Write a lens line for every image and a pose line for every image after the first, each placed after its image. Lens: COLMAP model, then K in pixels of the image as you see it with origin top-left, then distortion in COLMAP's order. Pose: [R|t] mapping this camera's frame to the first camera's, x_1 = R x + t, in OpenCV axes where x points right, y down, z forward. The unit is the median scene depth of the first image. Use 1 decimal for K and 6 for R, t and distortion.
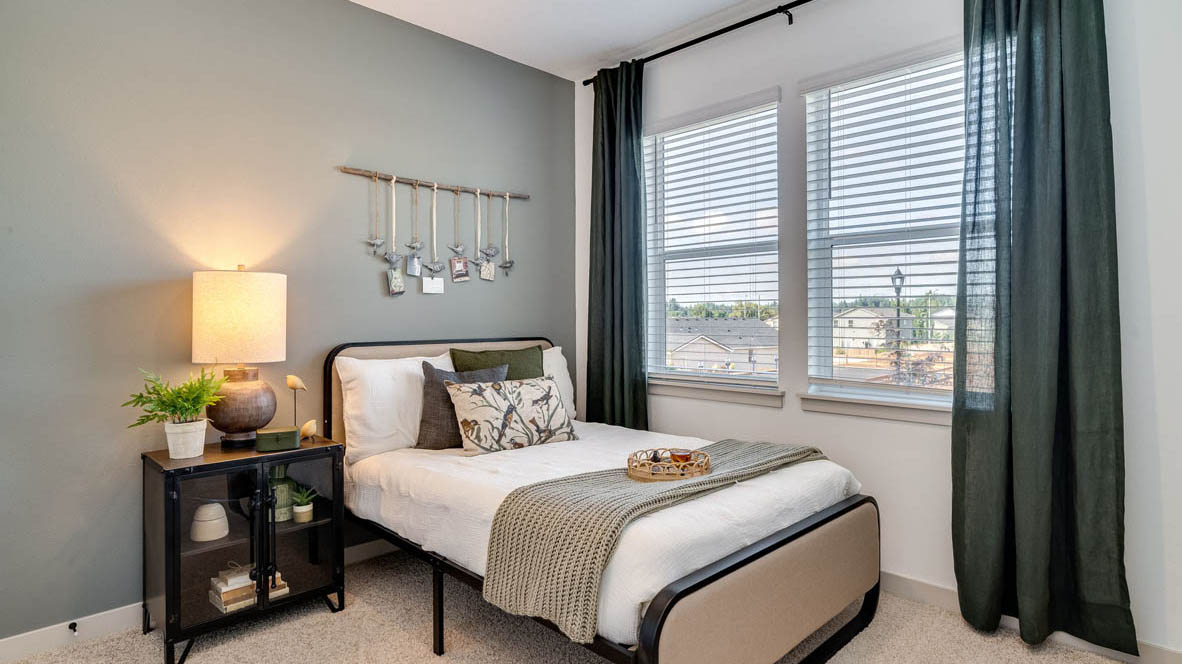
lens RADIAL K [[641.3, 0, 593.6], [0, 641.3, 327.1], [0, 0, 1]] dist [-0.000343, -0.000060]
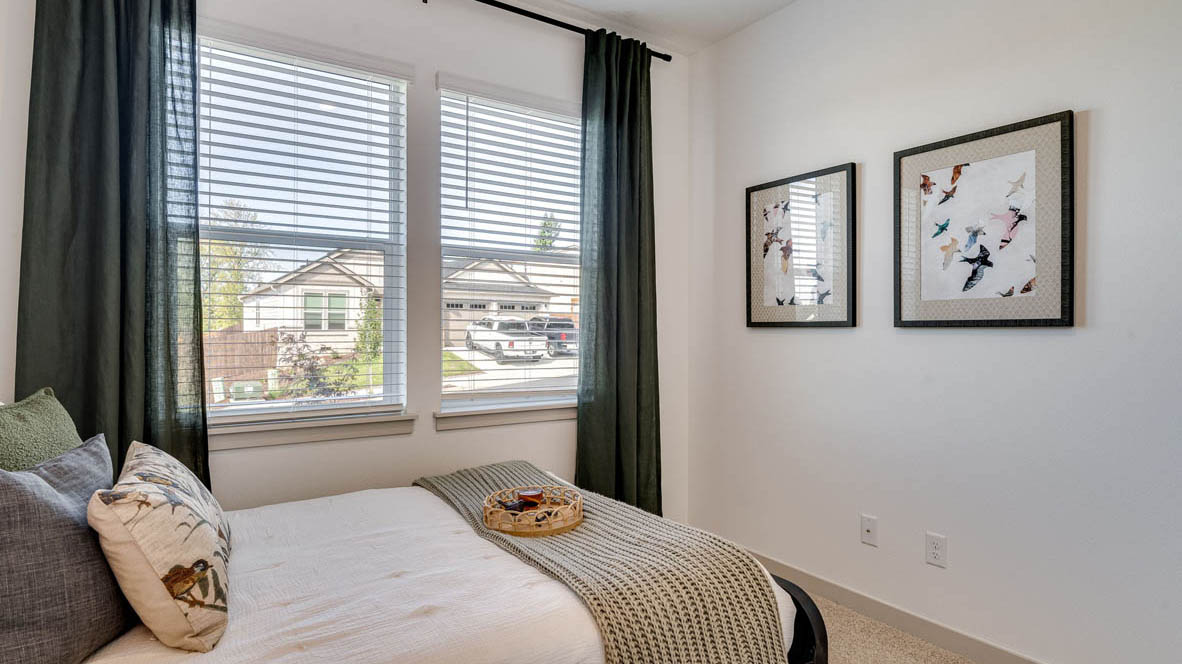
lens RADIAL K [[641.3, 0, 592.6], [0, 641.3, 331.8], [0, 0, 1]] dist [-0.000343, -0.000060]
pose [[0.194855, 0.000259, 0.980832, -0.559391], [0.005702, 0.999983, -0.001397, -0.010786], [-0.980815, 0.005865, 0.194850, 0.635582]]
